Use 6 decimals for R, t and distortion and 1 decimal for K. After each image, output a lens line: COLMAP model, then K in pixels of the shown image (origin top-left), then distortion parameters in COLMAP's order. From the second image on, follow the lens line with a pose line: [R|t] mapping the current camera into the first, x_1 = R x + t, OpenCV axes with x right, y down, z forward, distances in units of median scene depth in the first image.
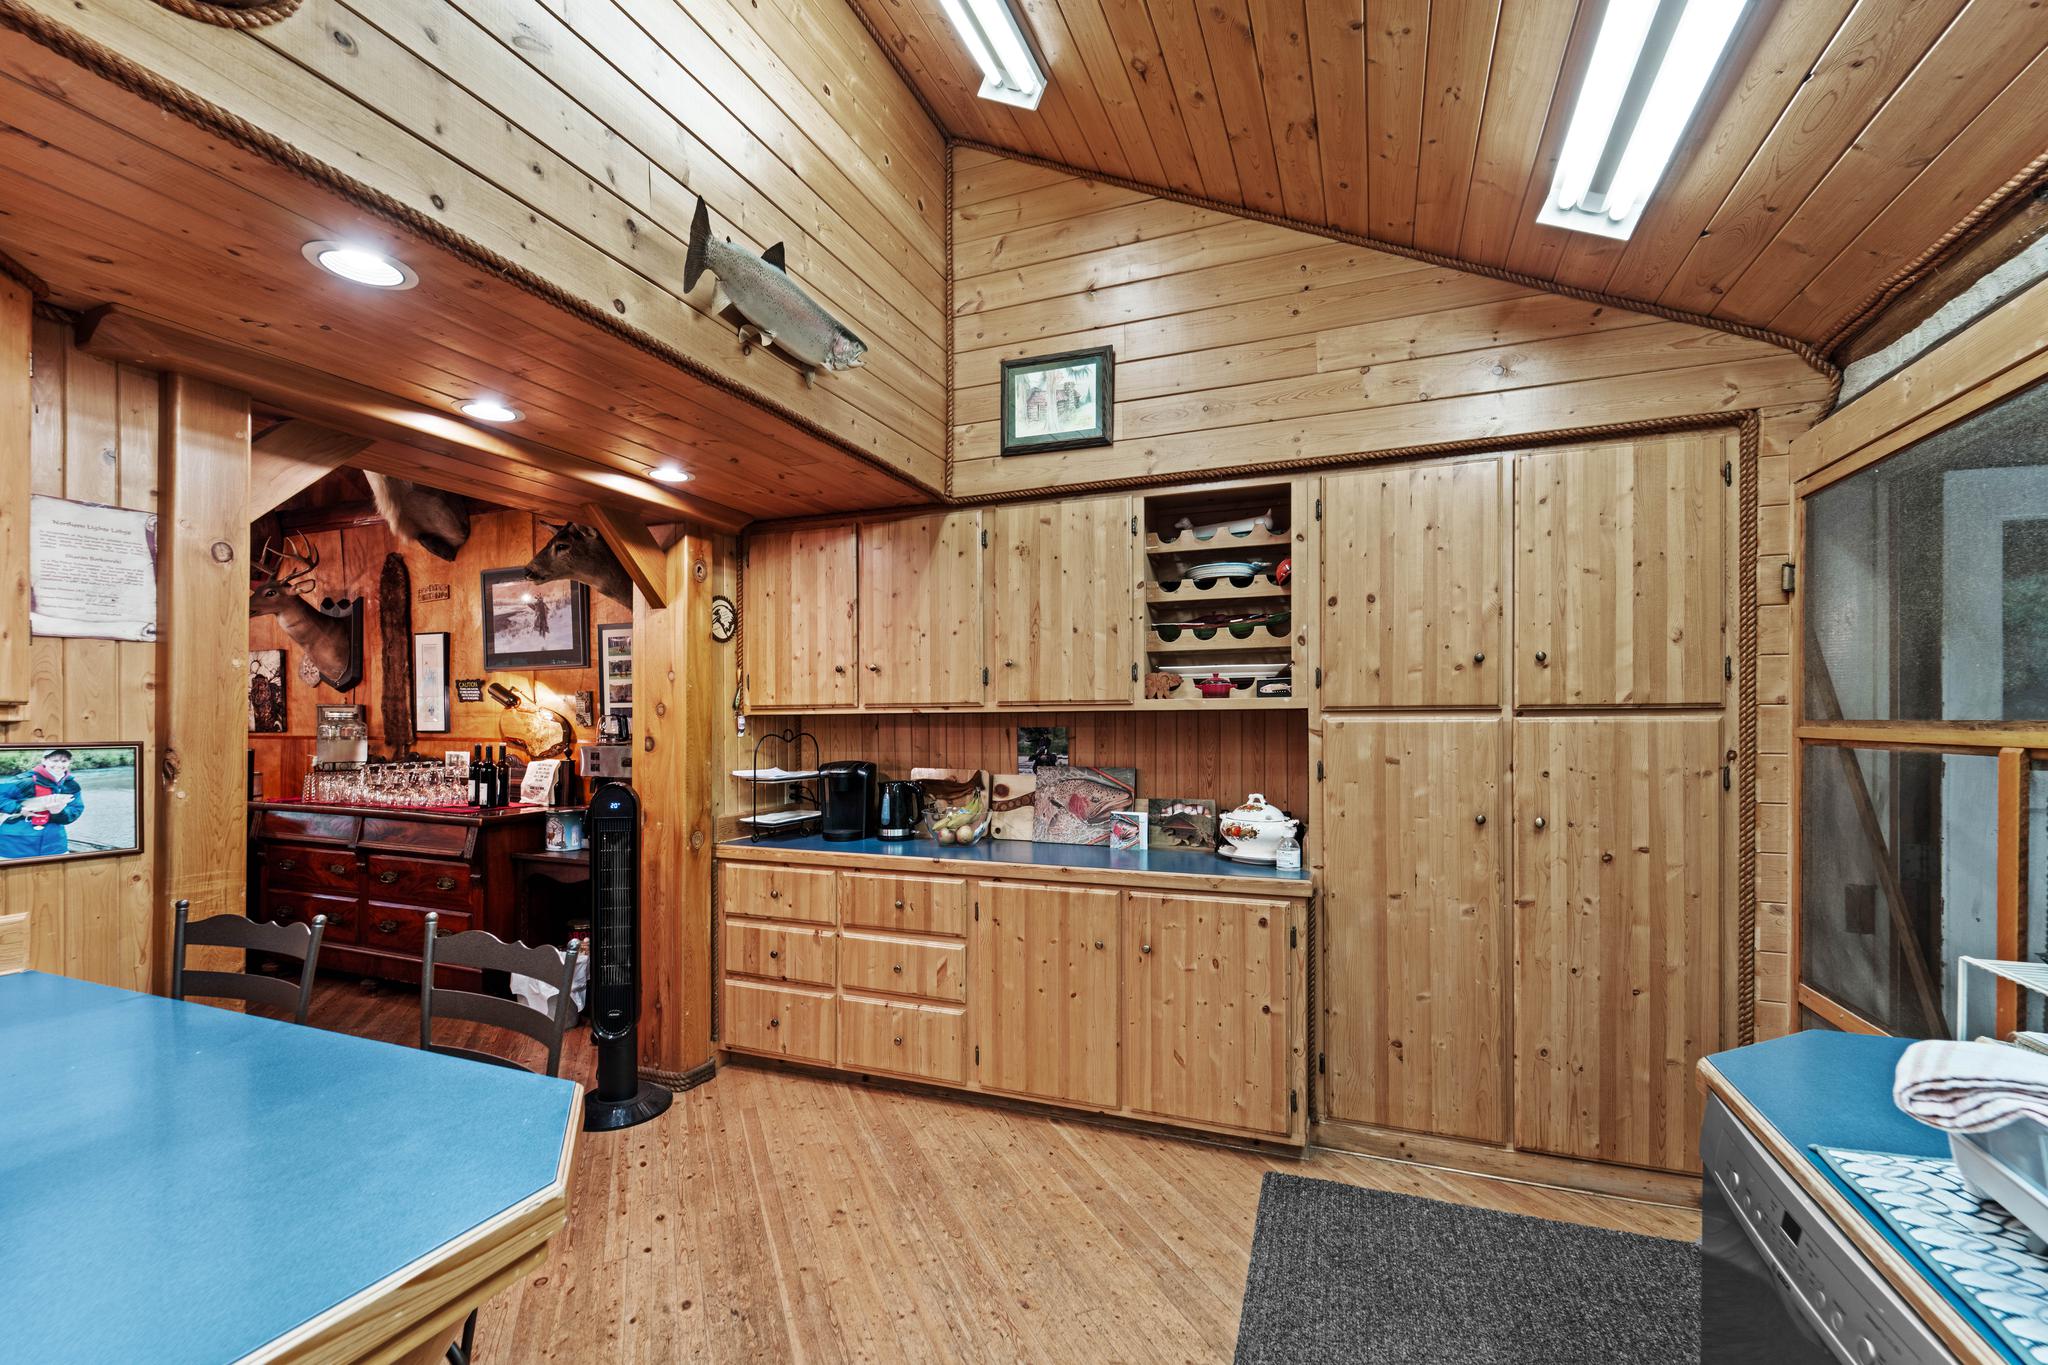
lens RADIAL K [[834.4, 0, 1039.2], [0, 834.4, 724.0], [0, 0, 1]] dist [0.000856, -0.000372]
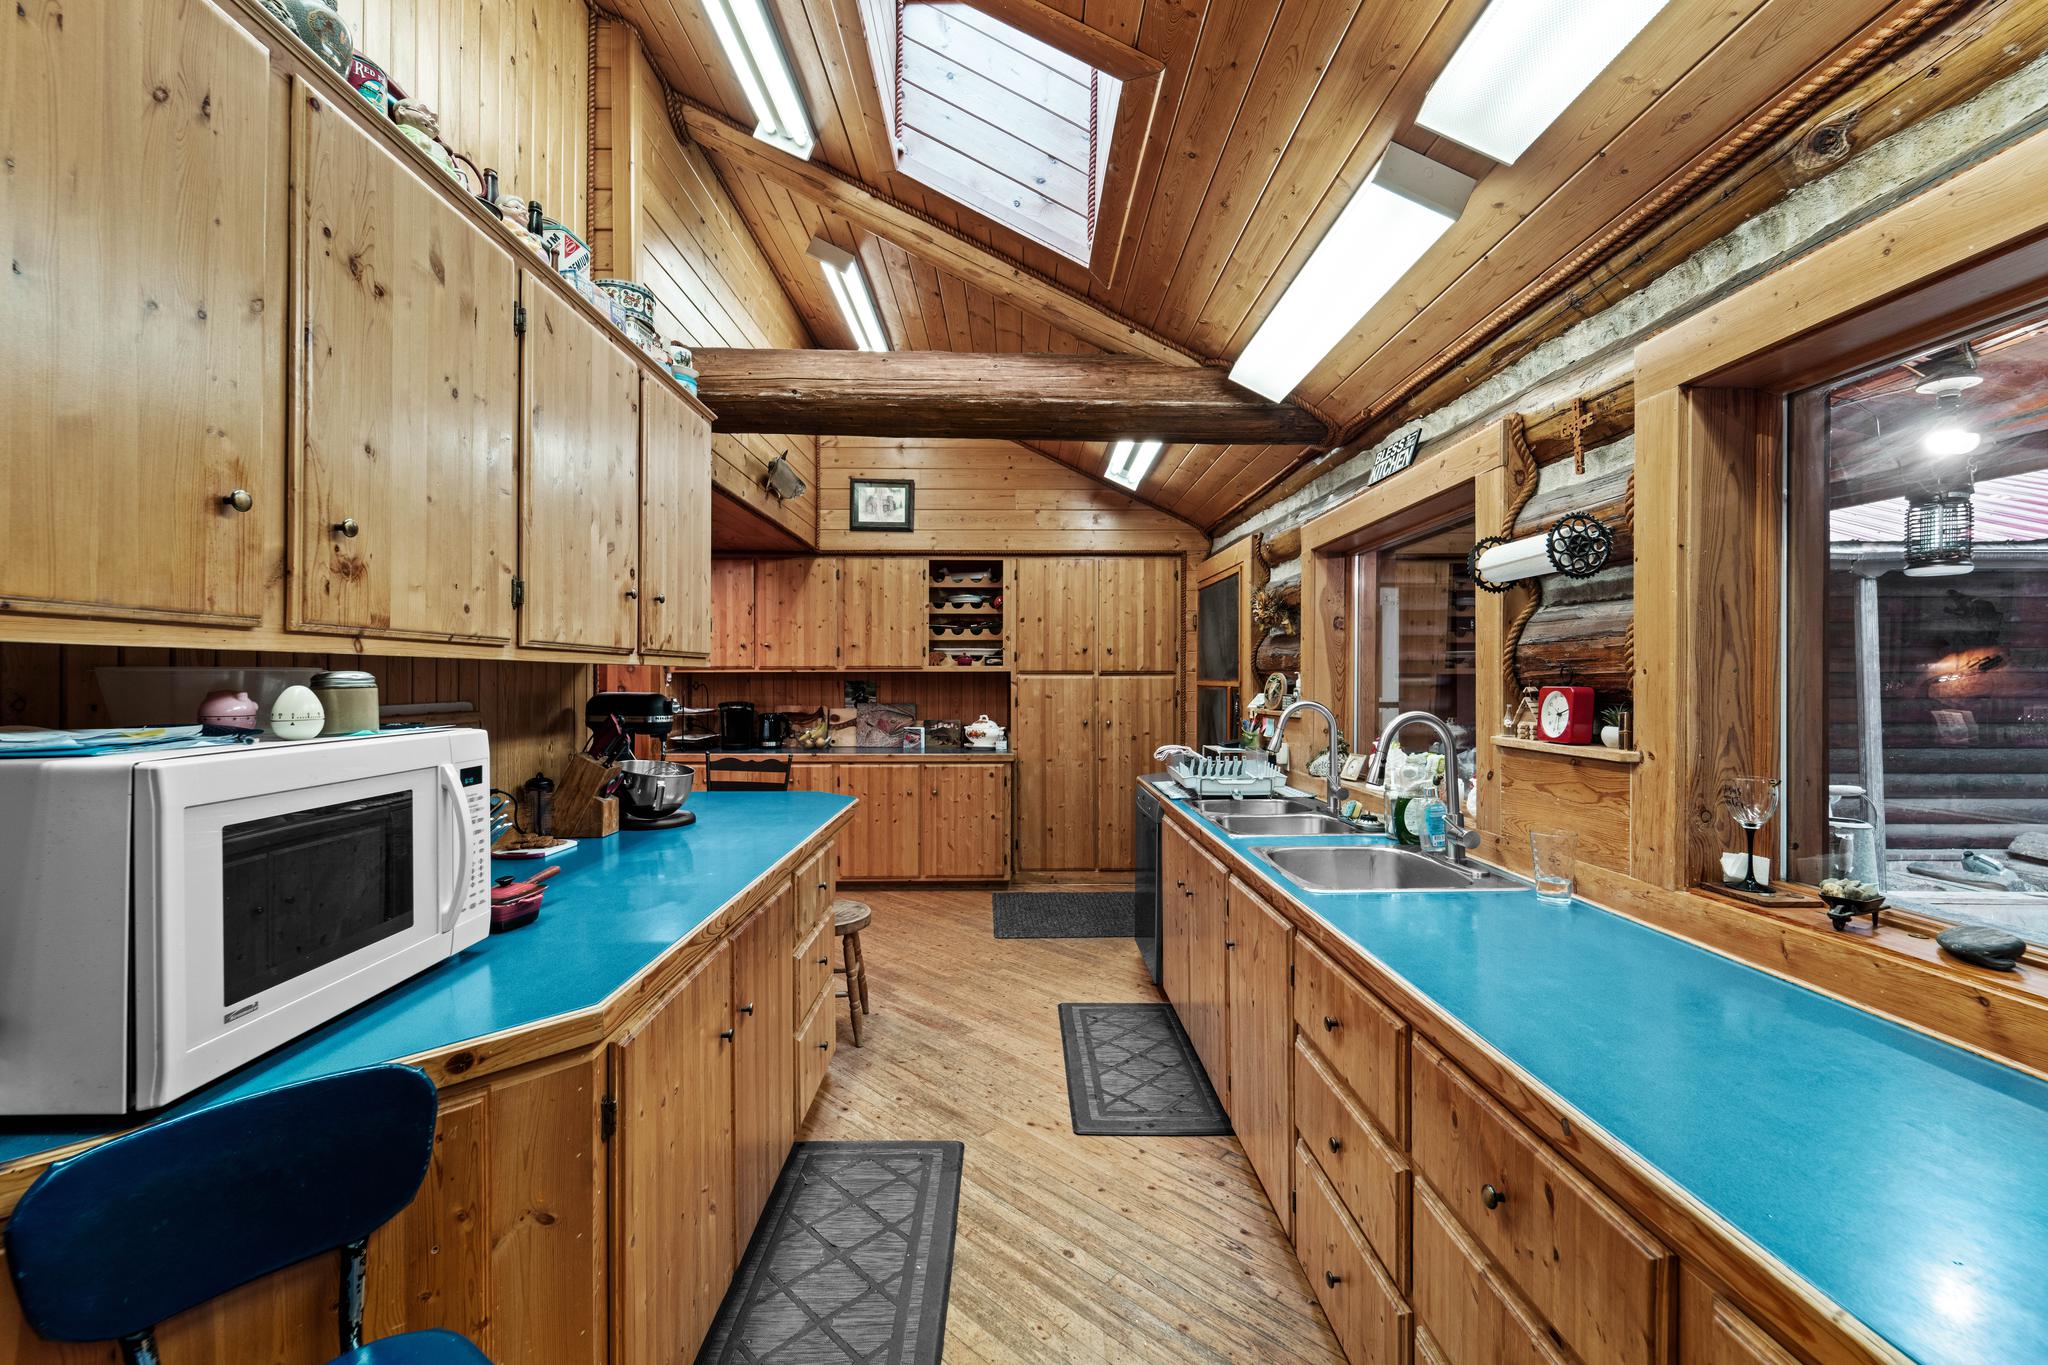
lens RADIAL K [[834.4, 0, 1027.2], [0, 834.4, 679.2], [0, 0, 1]] dist [0.000856, -0.000372]
pose [[0.922393, 0.003580, 0.386235, -0.417320], [-0.002631, 0.999992, -0.002985, 0.005780], [-0.386243, 0.001737, 0.922395, -0.875051]]
